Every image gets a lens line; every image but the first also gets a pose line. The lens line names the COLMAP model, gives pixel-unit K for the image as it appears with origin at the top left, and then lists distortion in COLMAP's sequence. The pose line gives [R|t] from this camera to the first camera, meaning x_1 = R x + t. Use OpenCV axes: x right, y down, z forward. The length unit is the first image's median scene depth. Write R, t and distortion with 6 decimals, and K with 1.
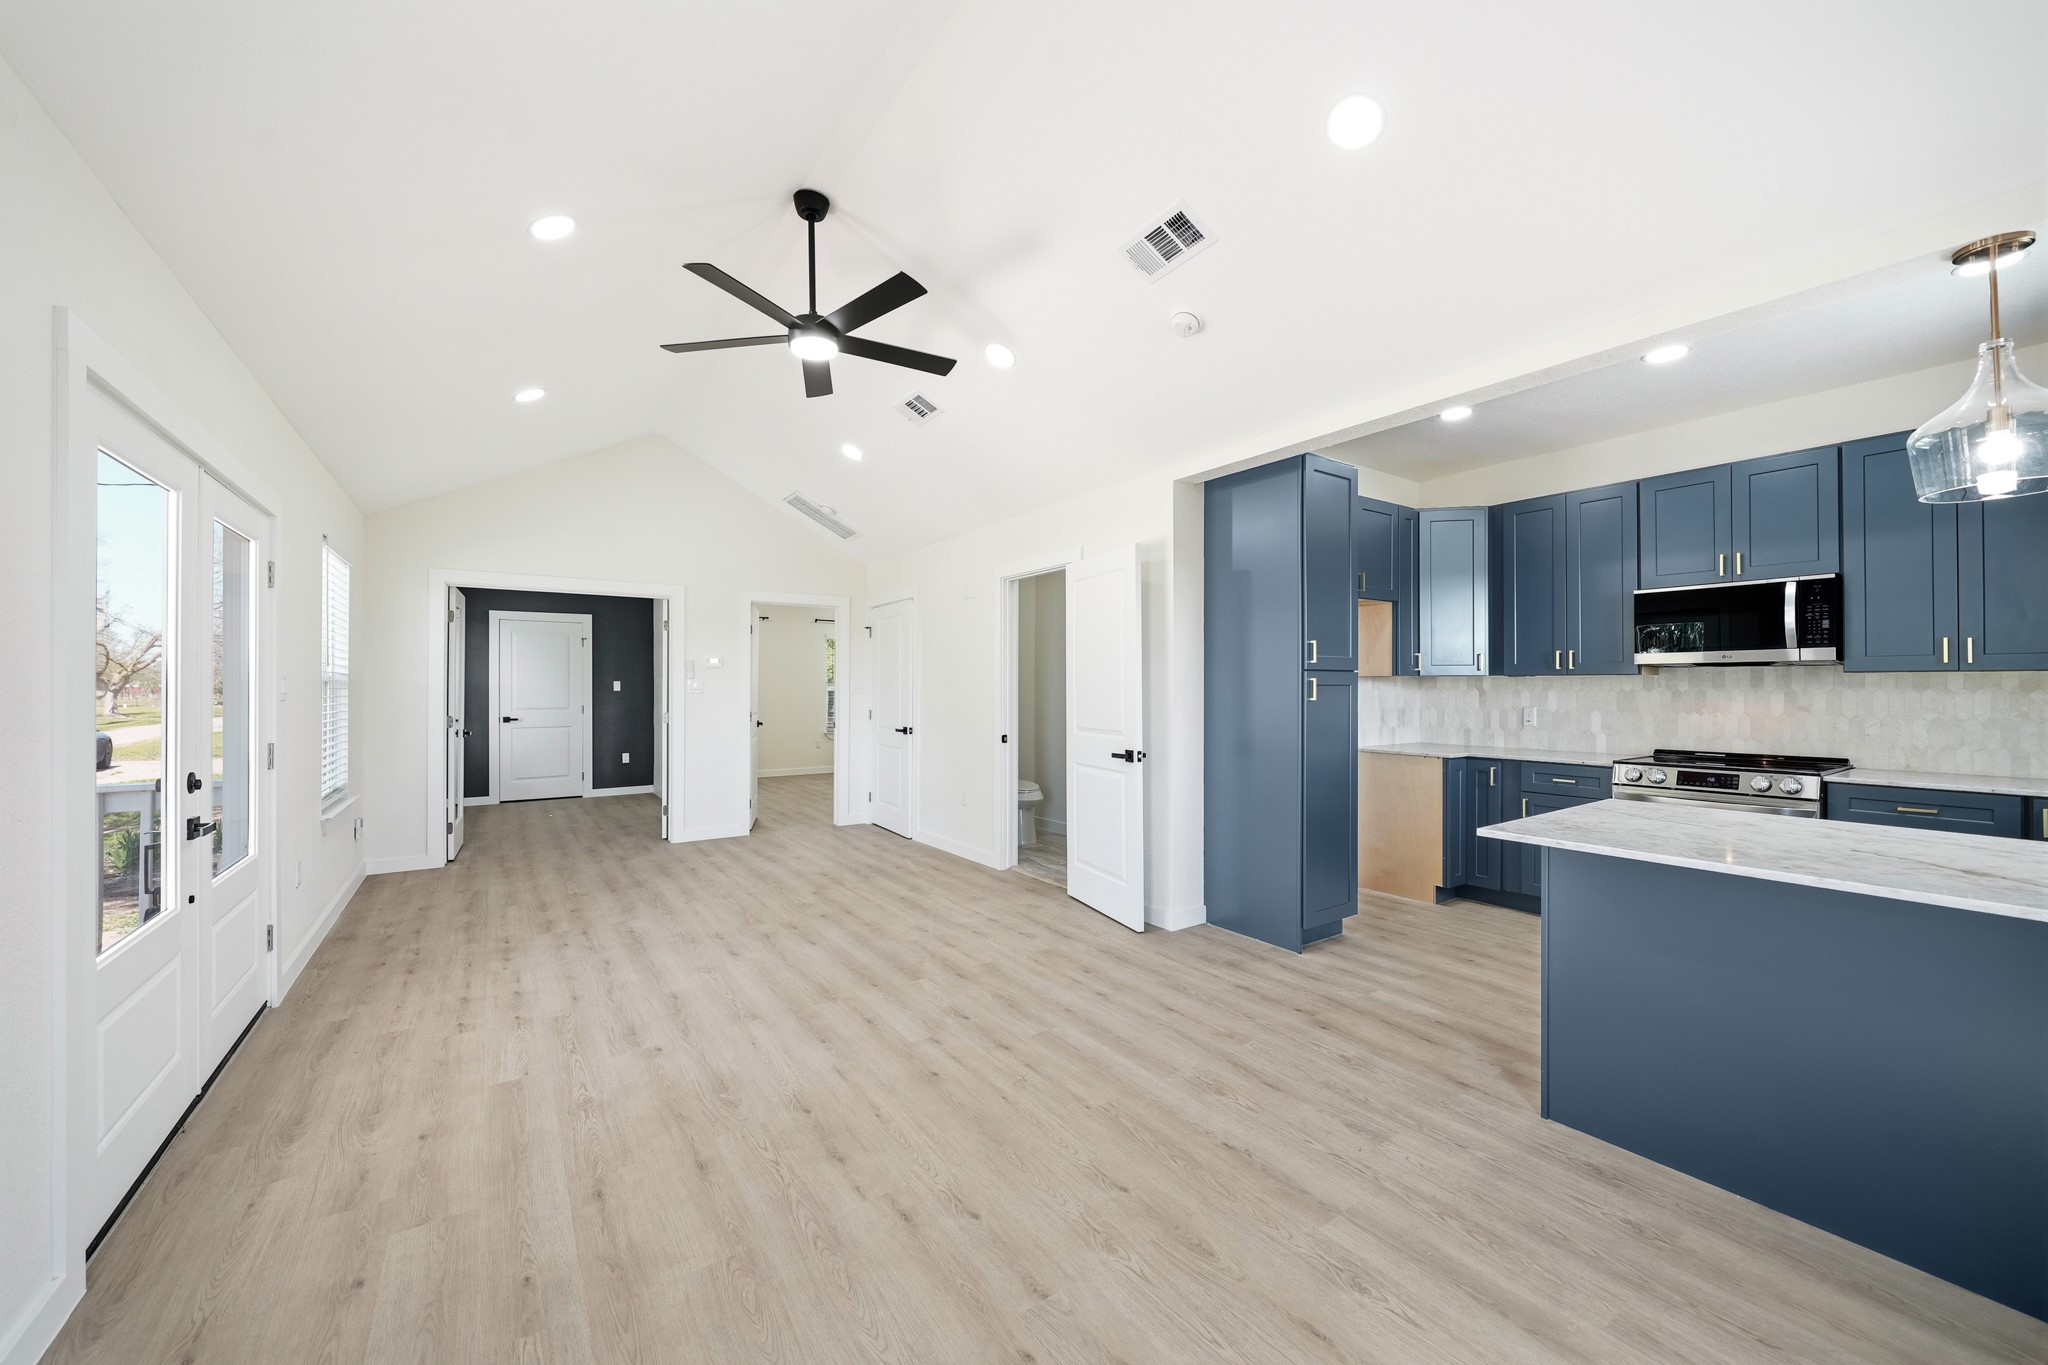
lens RADIAL K [[764.0, 0, 1025.4], [0, 764.0, 685.4], [0, 0, 1]] dist [0.000607, 0.000119]
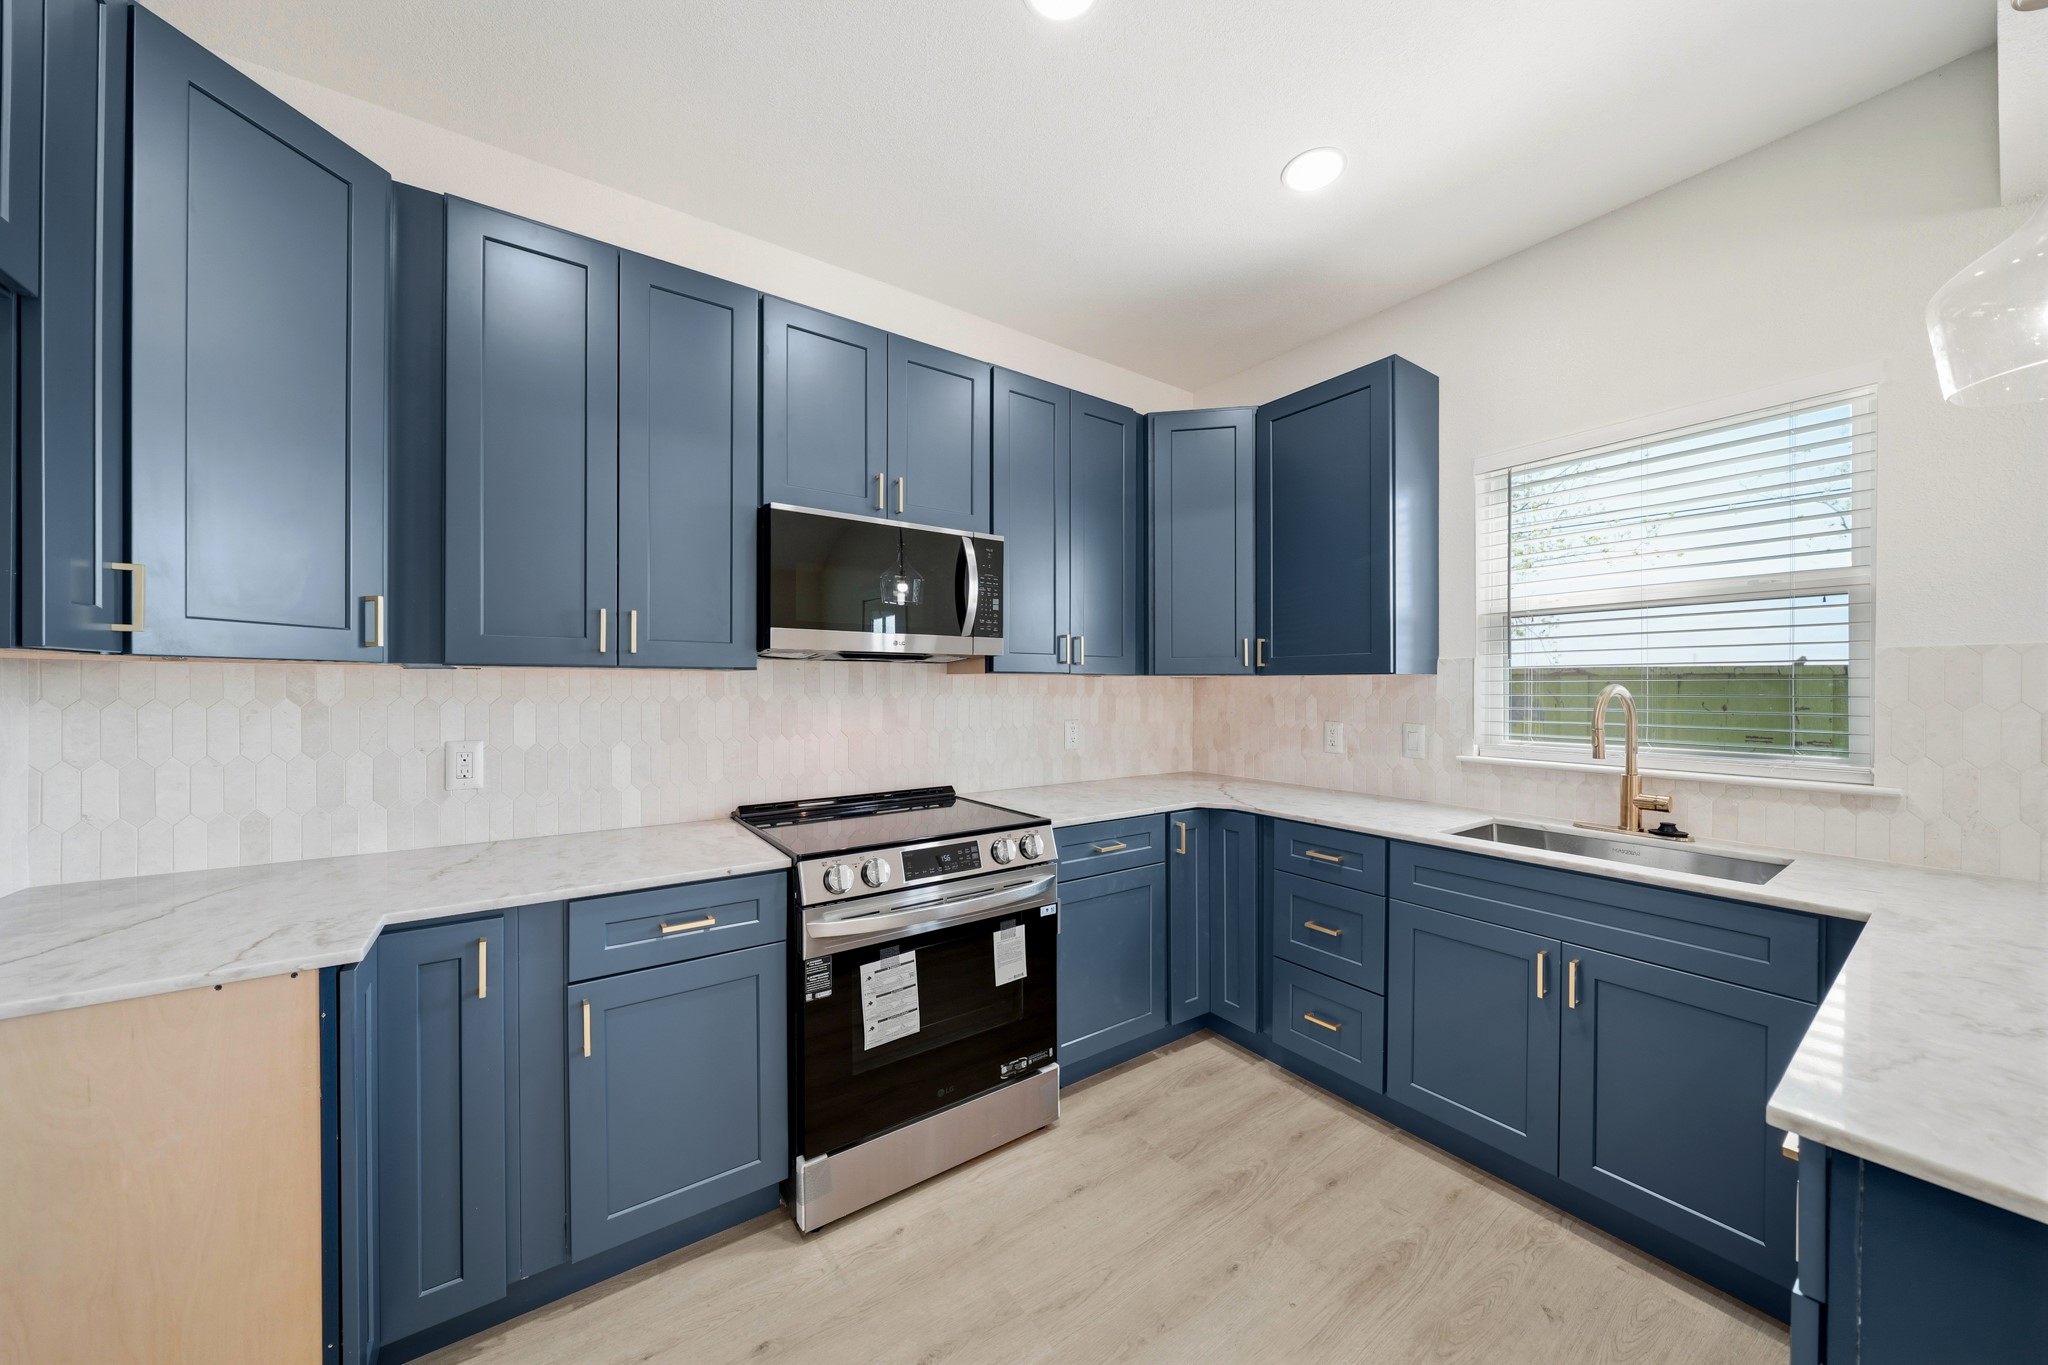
lens RADIAL K [[696.0, 0, 1025.3], [0, 696.0, 688.1], [0, 0, 1]] dist [0.000154, 0.000071]
pose [[-0.002692, 0.000294, 0.999996, 0.307878], [-0.002082, 0.999998, -0.000300, -0.001574], [-0.999994, -0.002083, -0.002692, 0.757358]]
